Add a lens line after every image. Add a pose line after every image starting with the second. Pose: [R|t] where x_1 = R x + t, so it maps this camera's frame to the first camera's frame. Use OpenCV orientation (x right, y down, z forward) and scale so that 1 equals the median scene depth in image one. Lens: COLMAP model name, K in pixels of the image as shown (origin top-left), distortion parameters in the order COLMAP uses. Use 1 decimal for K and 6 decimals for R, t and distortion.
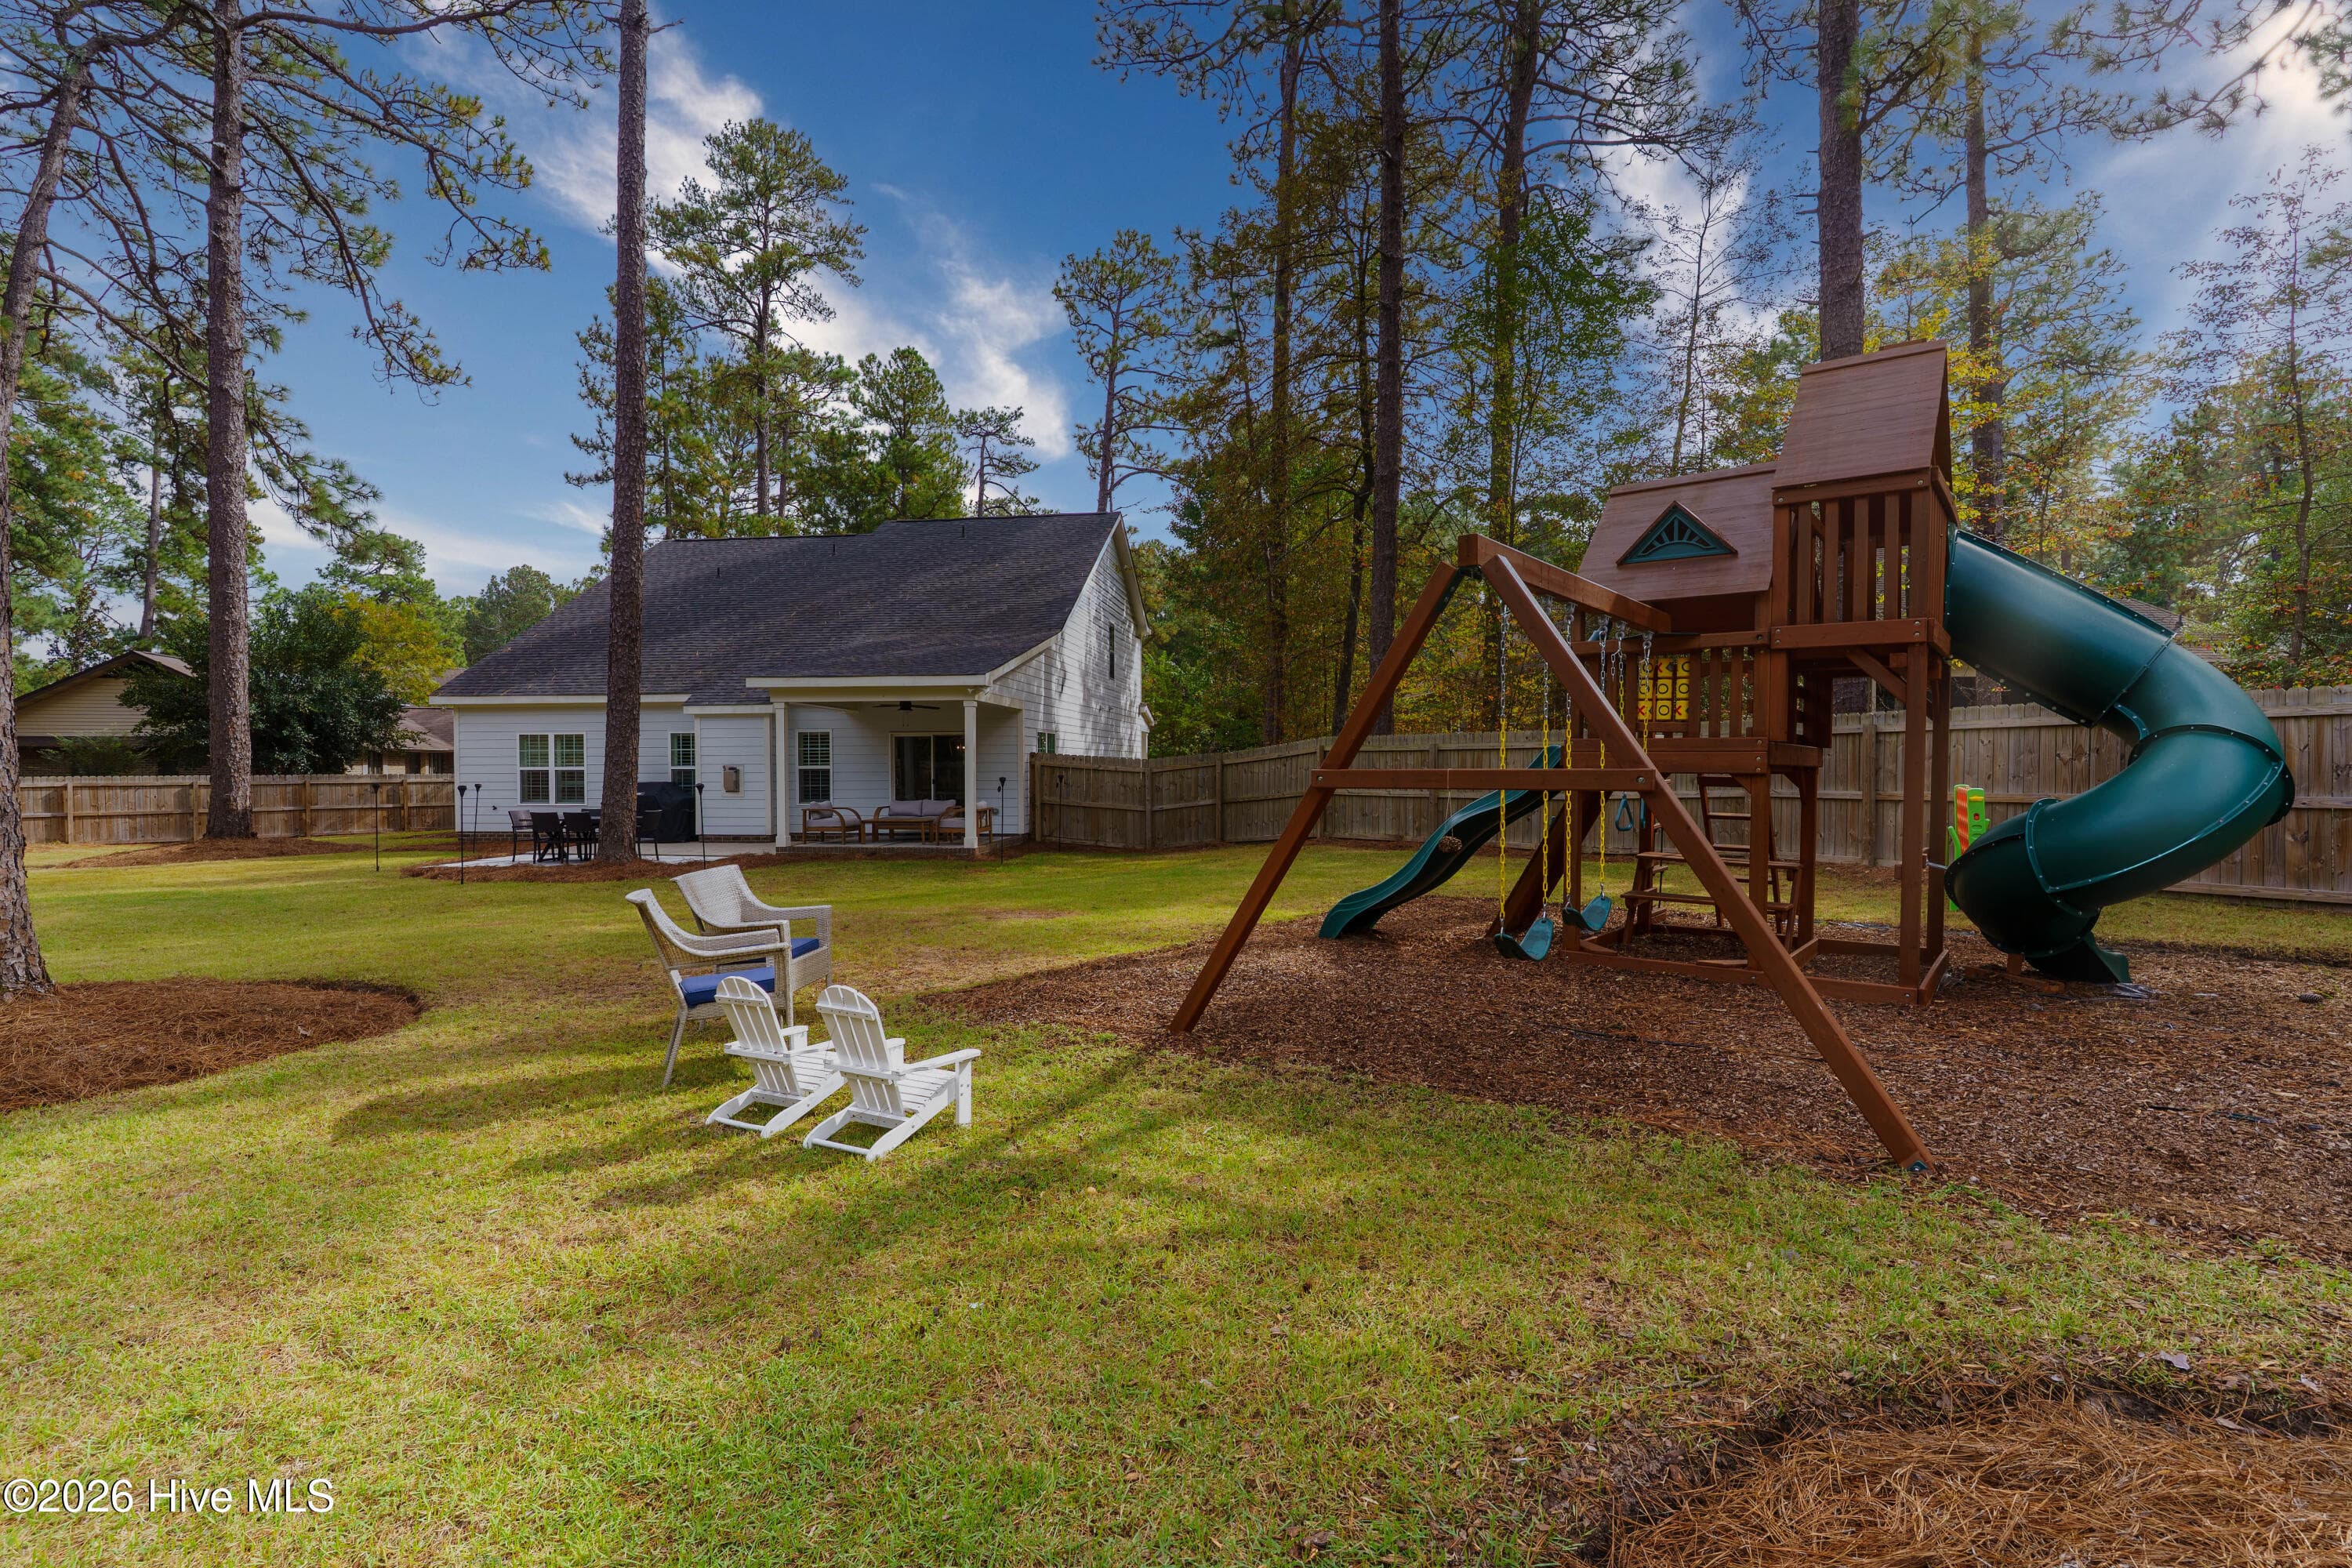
lens RADIAL K [[1138.9, 0, 1187.8], [0, 1138.9, 778.3], [0, 0, 1]] dist [-0.000088, -0.000151]
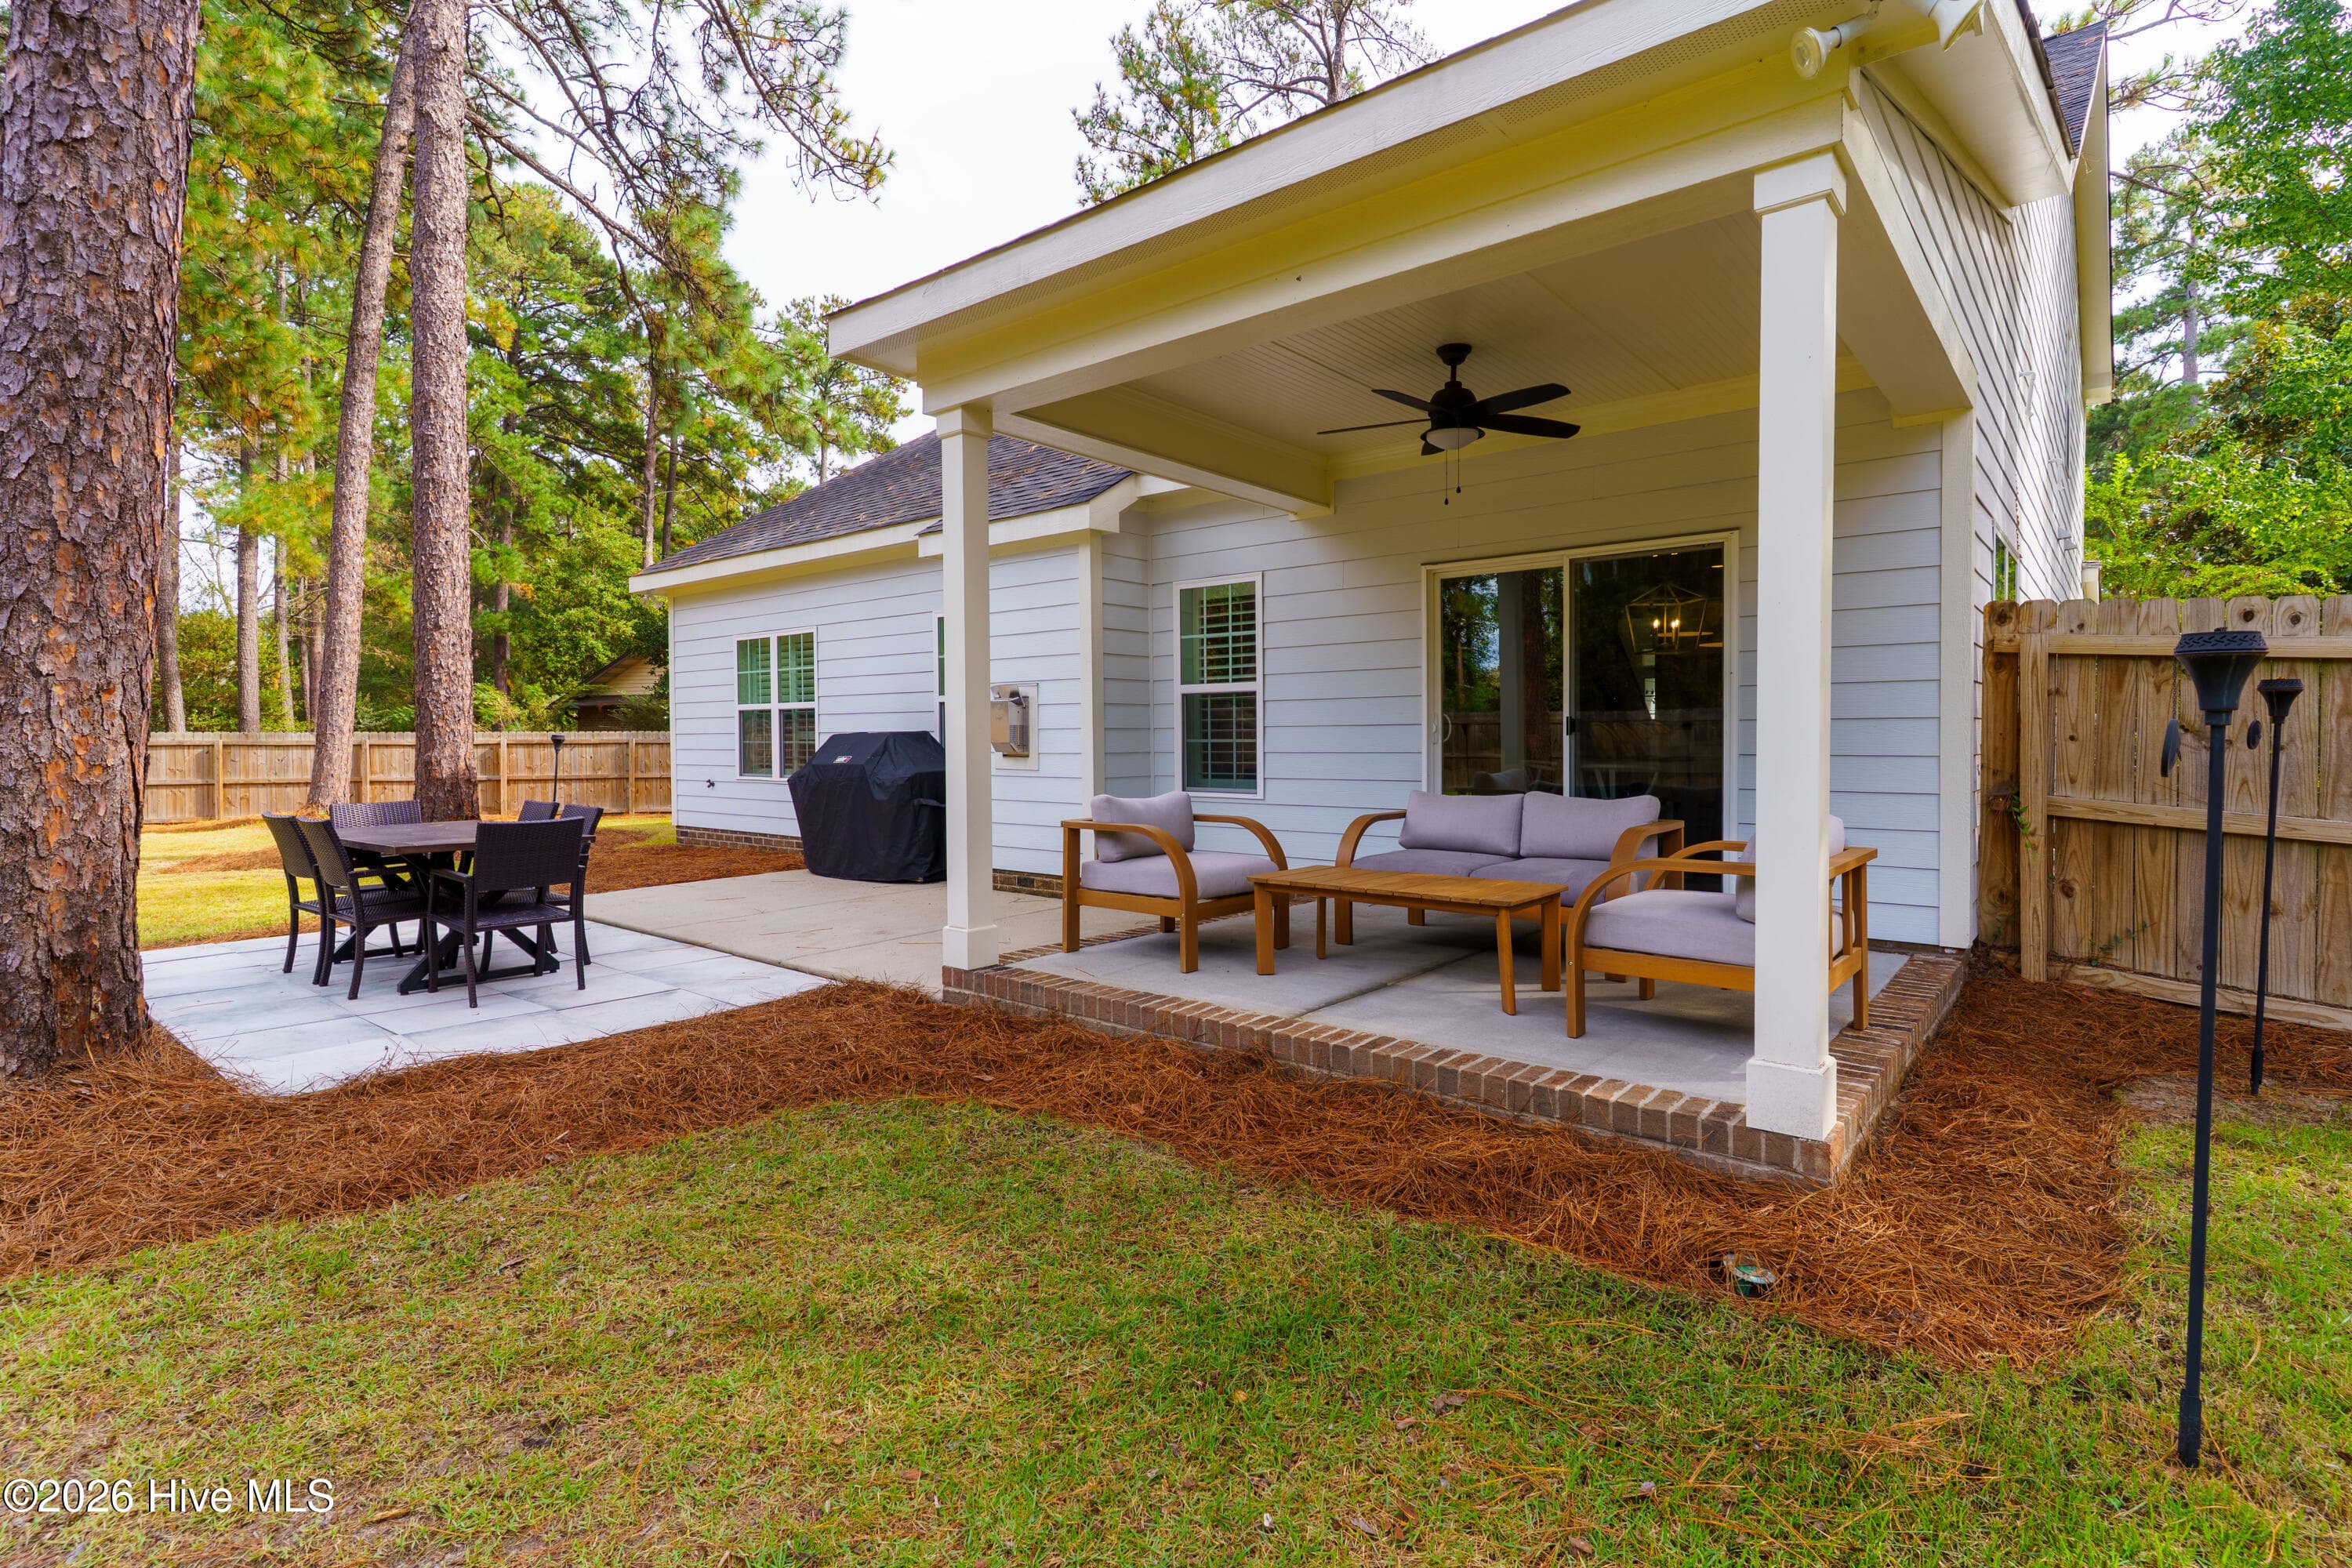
lens RADIAL K [[1138.9, 0, 1176.9], [0, 1138.9, 756.6], [0, 0, 1]] dist [-0.000088, -0.000151]
pose [[0.840345, 0.009546, -0.541968, -0.114941], [-0.005382, 0.999943, 0.009268, 0.005945], [0.542025, -0.004872, 0.840348, 0.534049]]
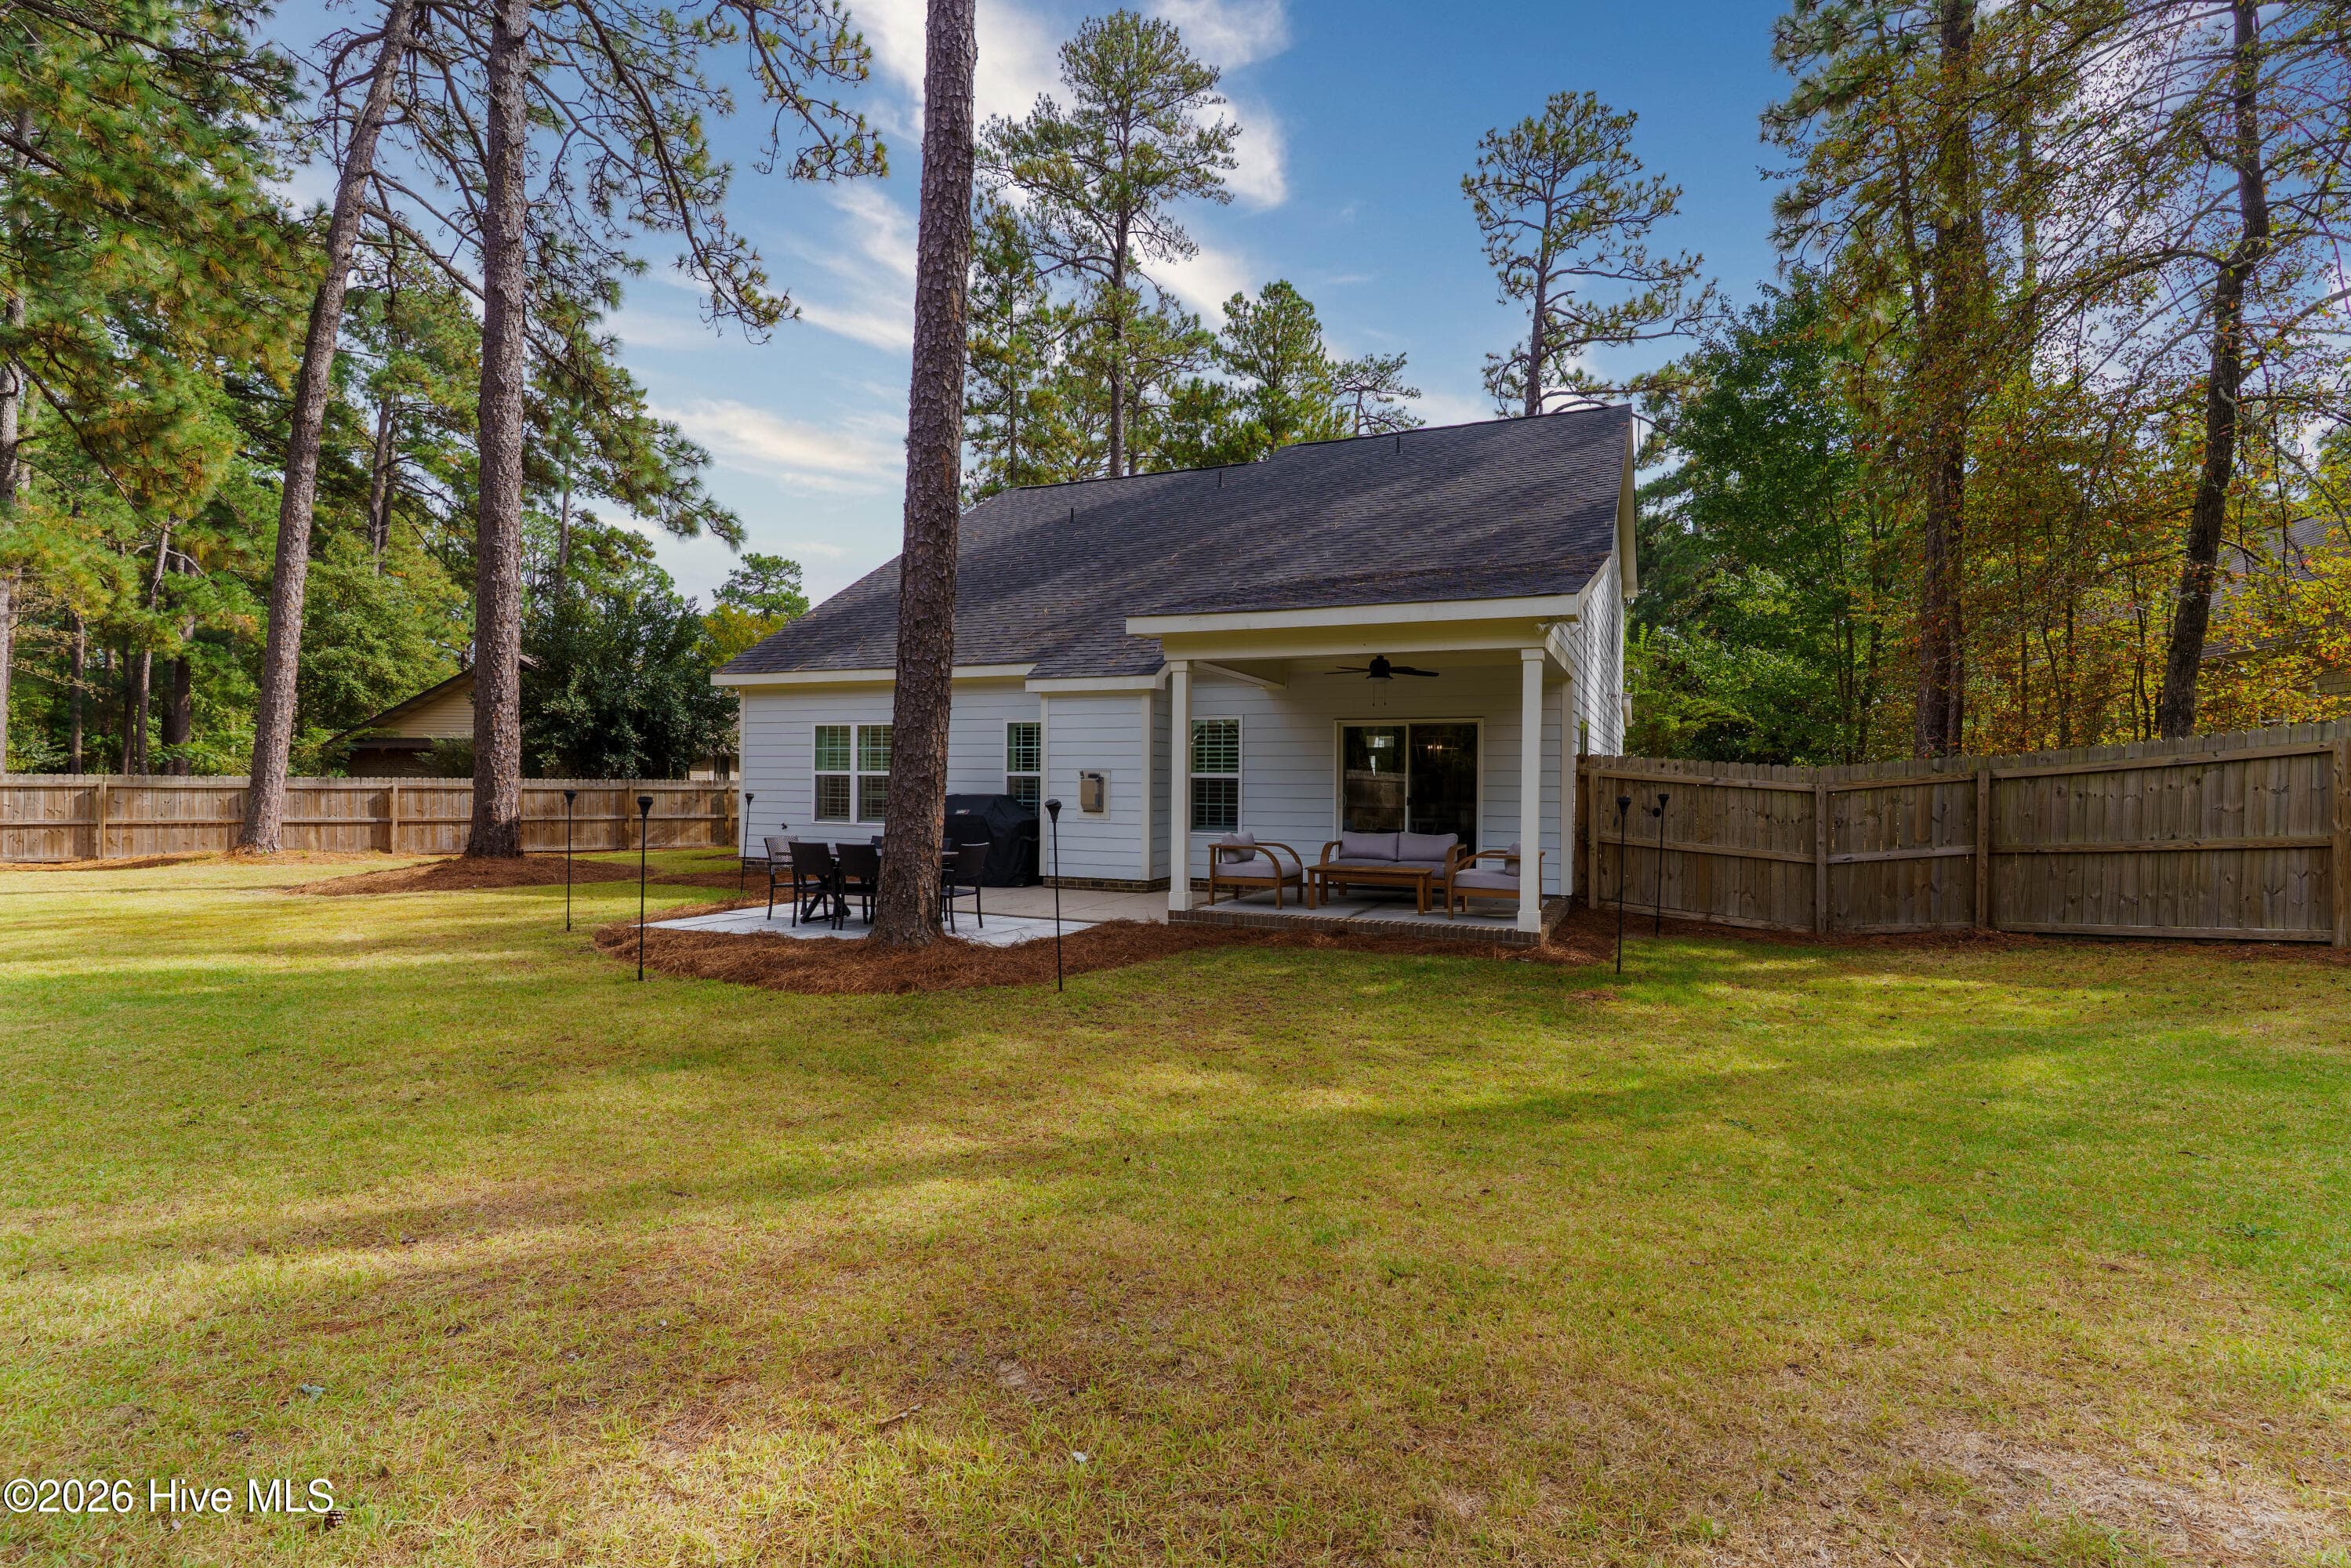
lens RADIAL K [[1138.5, 0, 1169.0], [0, 1138.5, 775.1], [0, 0, 1]] dist [-0.000088, -0.000151]
pose [[0.957867, 0.011828, -0.286969, -0.129541], [-0.017143, 0.999725, -0.016017, 0.000385], [0.286700, 0.020262, 0.957806, 0.293648]]
